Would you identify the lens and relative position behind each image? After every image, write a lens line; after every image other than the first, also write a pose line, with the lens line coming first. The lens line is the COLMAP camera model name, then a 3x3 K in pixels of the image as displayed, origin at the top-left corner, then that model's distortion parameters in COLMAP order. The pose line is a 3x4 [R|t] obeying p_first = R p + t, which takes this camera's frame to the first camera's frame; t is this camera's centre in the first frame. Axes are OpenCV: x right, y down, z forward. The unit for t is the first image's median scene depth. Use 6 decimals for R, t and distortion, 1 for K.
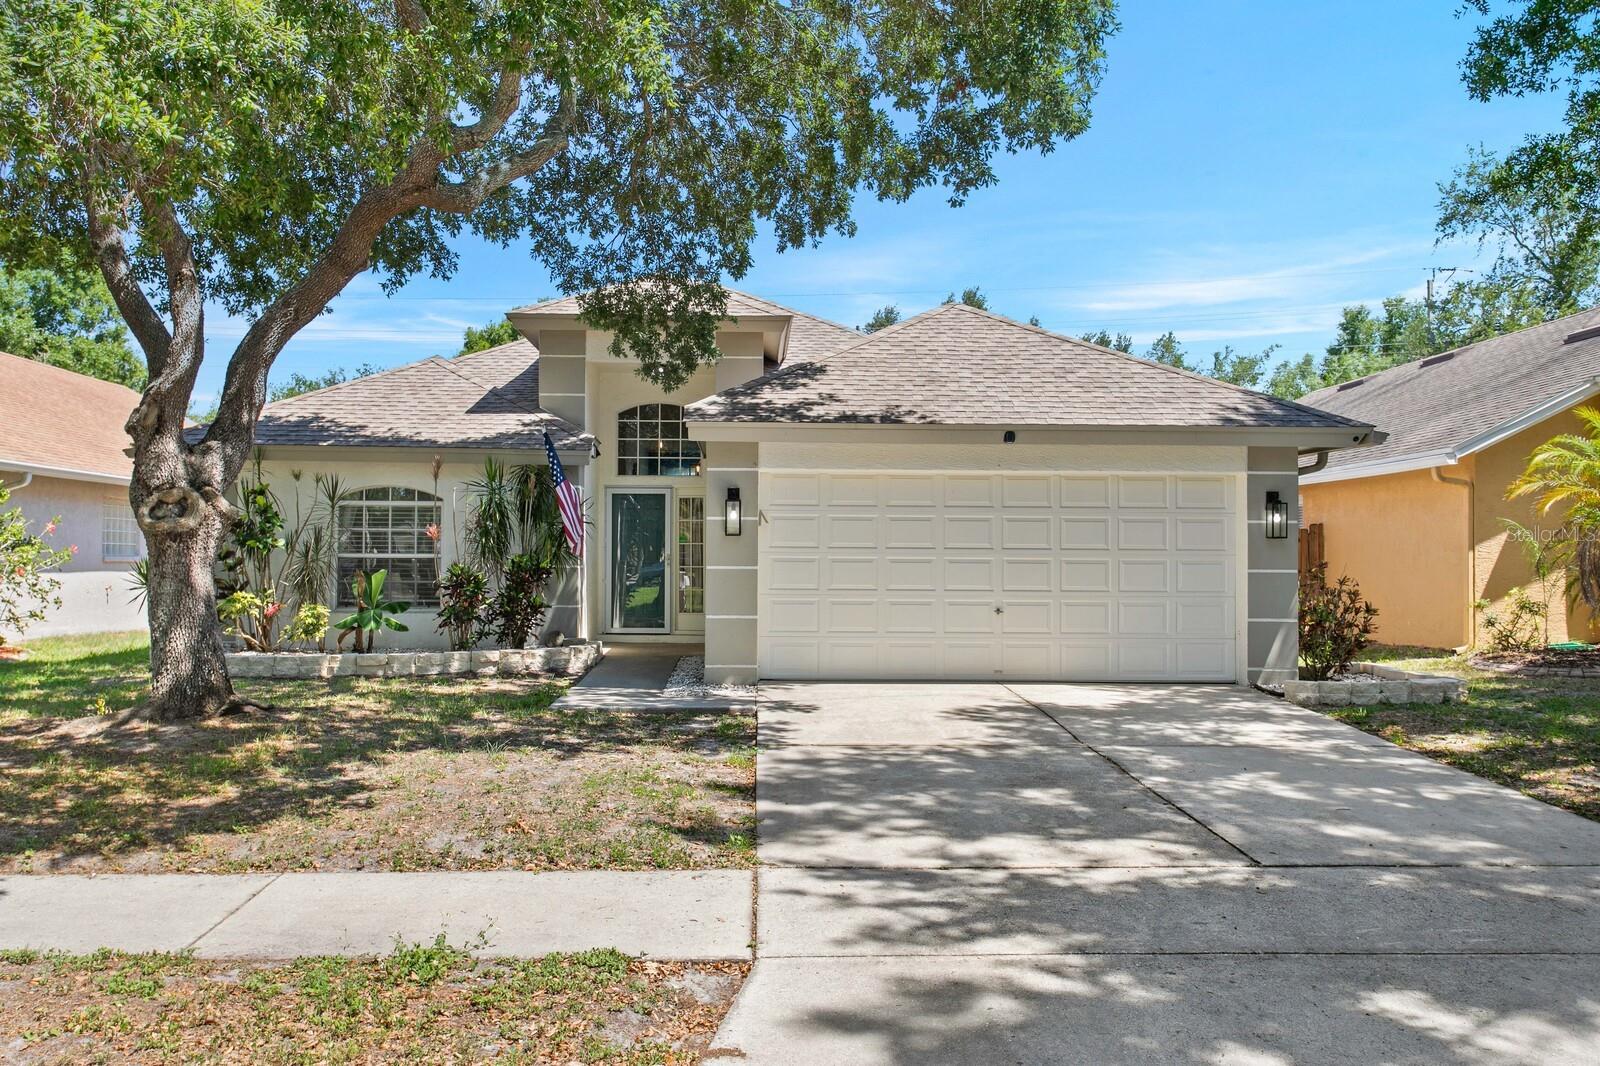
lens RADIAL K [[1332.3, 0, 800.1], [0, 1332.3, 532.8], [0, 0, 1]] dist [0.010249, 0.001758]
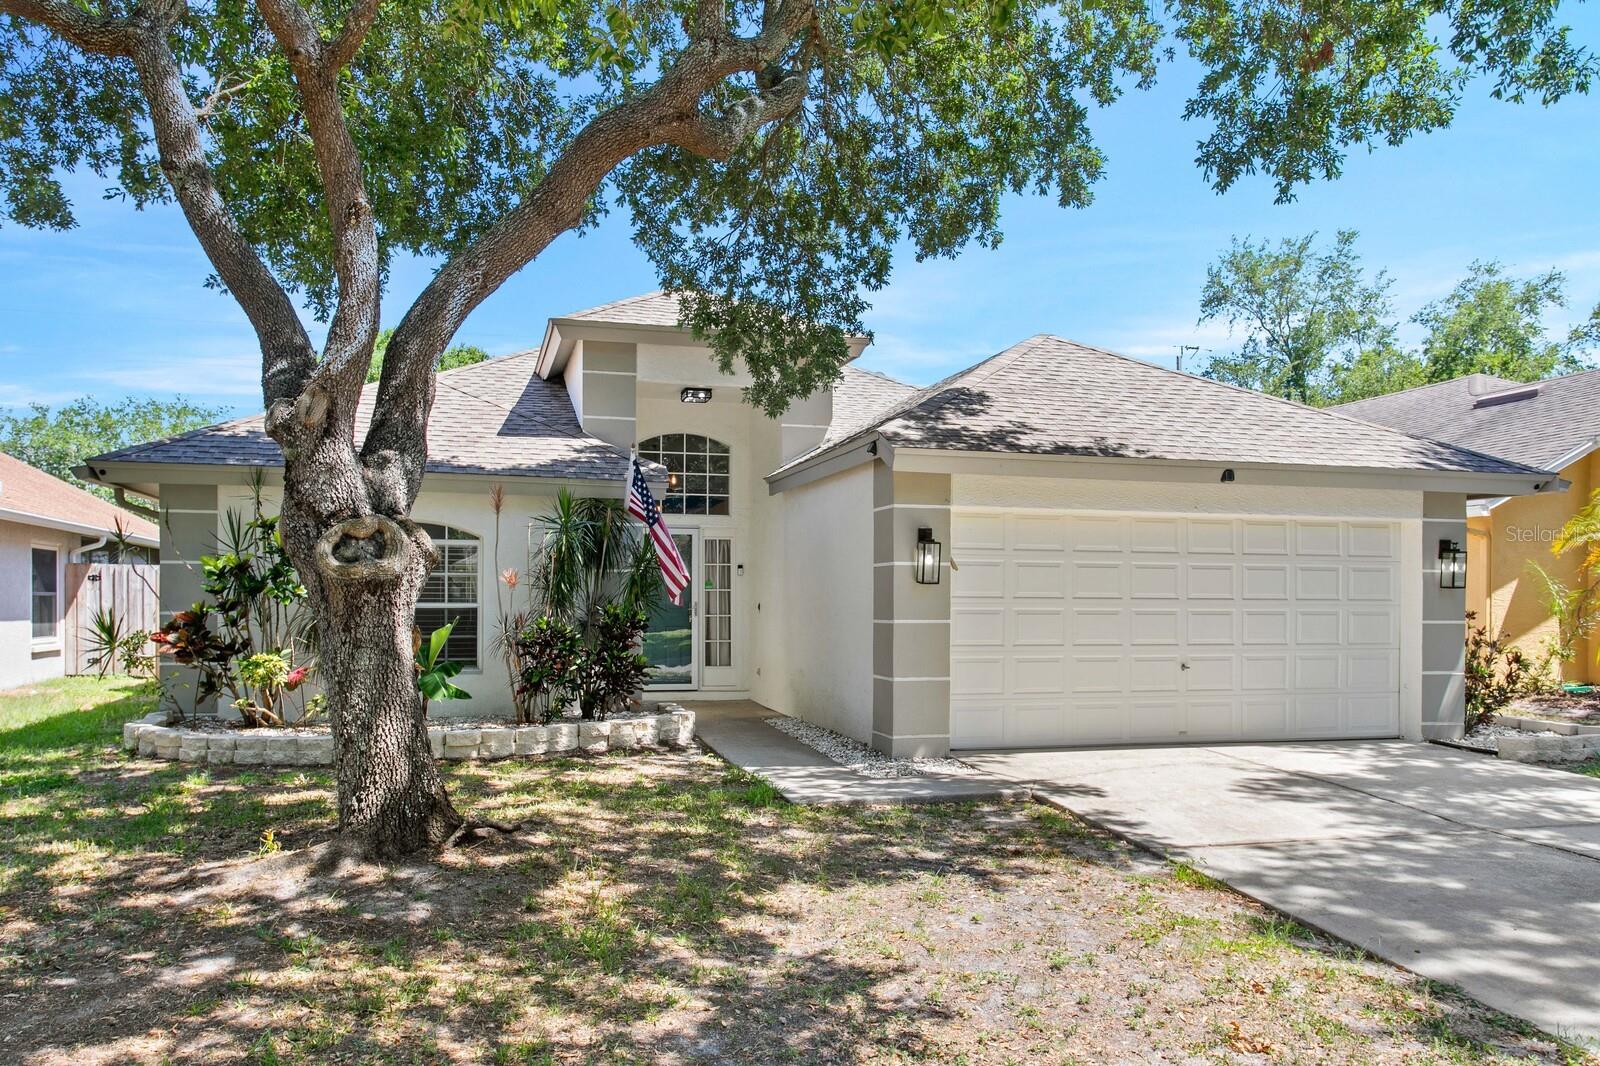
lens RADIAL K [[1200.7, 0, 800.0], [0, 1200.7, 607.0], [0, 0, 1]] dist [0.004671, 0.001049]
pose [[0.970160, -0.001903, 0.242457, -0.307721], [-0.004706, 0.999633, 0.026676, -0.003244], [-0.242418, -0.027021, 0.969795, 0.265126]]
